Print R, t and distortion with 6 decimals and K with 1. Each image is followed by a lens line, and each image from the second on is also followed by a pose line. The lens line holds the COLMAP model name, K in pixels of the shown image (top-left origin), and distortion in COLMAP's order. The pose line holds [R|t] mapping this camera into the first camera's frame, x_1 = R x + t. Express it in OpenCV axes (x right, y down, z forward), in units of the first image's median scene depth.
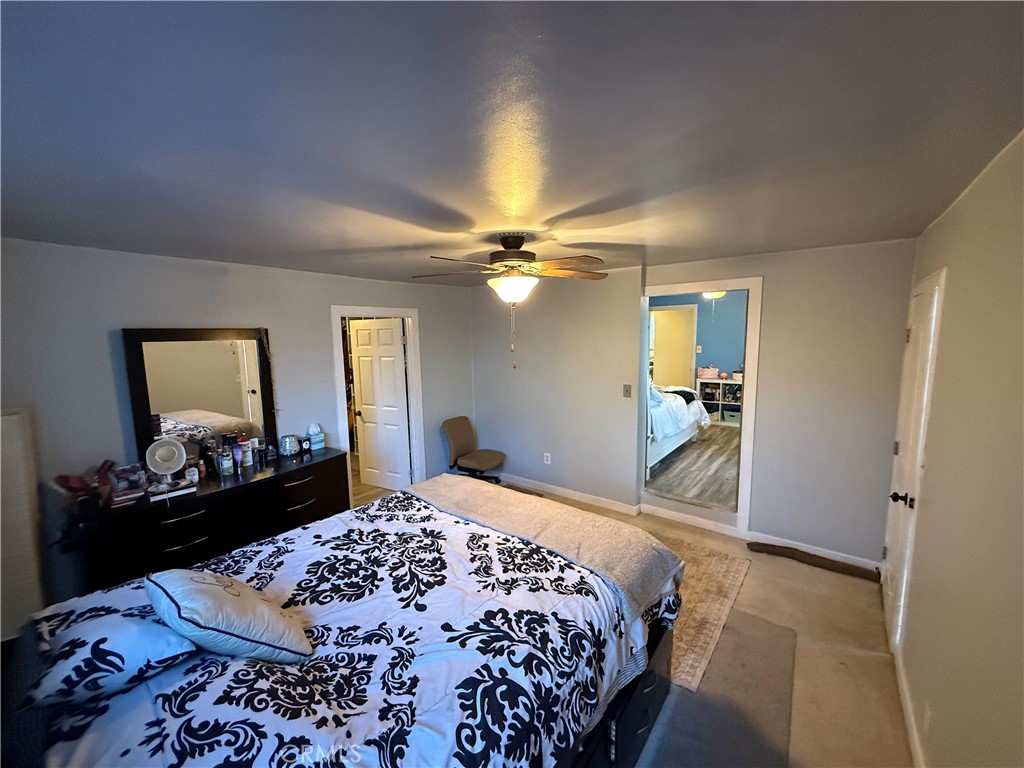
lens RADIAL K [[408.5, 0, 511.2], [0, 408.5, 383.9], [0, 0, 1]] dist [0.000249, 0.000053]
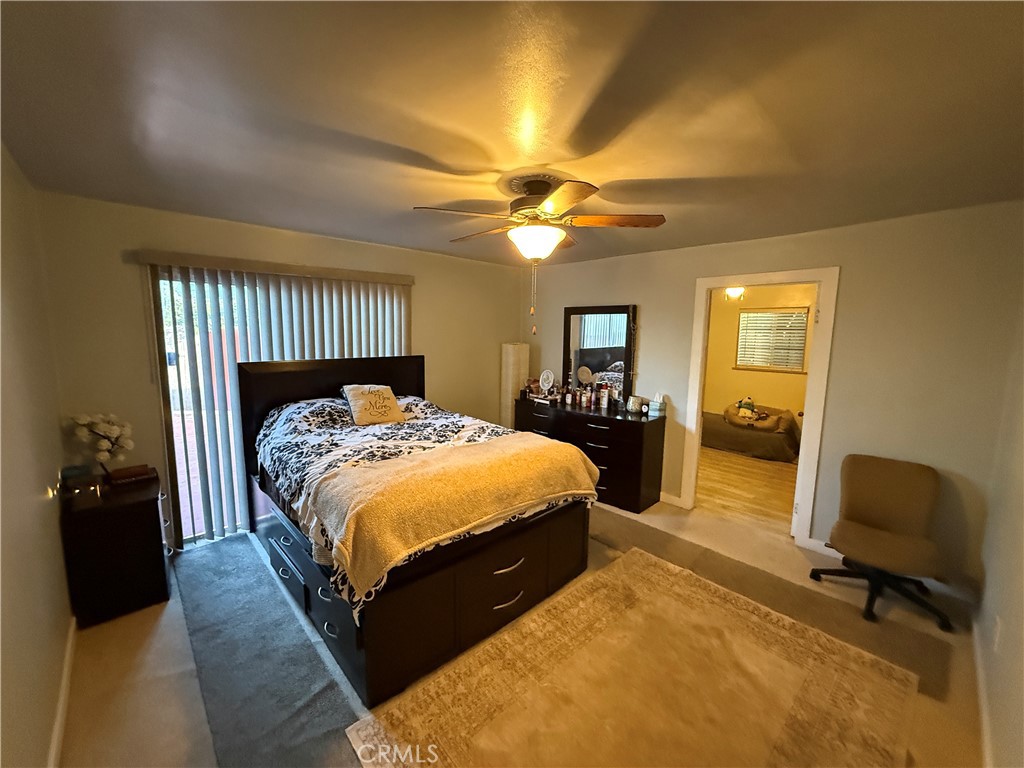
lens RADIAL K [[408.5, 0, 511.2], [0, 408.5, 383.9], [0, 0, 1]] dist [0.000249, 0.000053]
pose [[-0.150972, 0.142593, -0.978200, 0.921421], [-0.131623, 0.977831, 0.162854, -0.073248], [0.979736, 0.153340, -0.128856, 1.113233]]
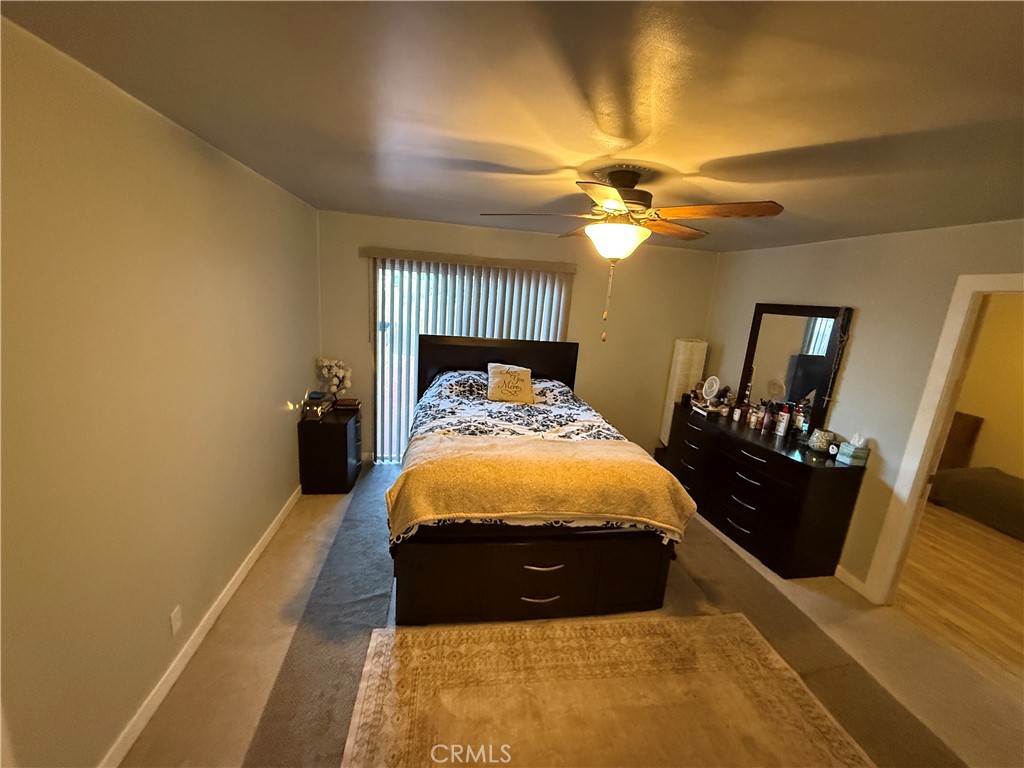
lens RADIAL K [[408.5, 0, 511.2], [0, 408.5, 383.9], [0, 0, 1]] dist [0.000249, 0.000053]
pose [[-0.678733, 0.122371, -0.724118, 0.755141], [-0.153645, 0.940536, 0.302960, -0.181812], [0.718133, 0.316886, -0.619571, 1.440862]]
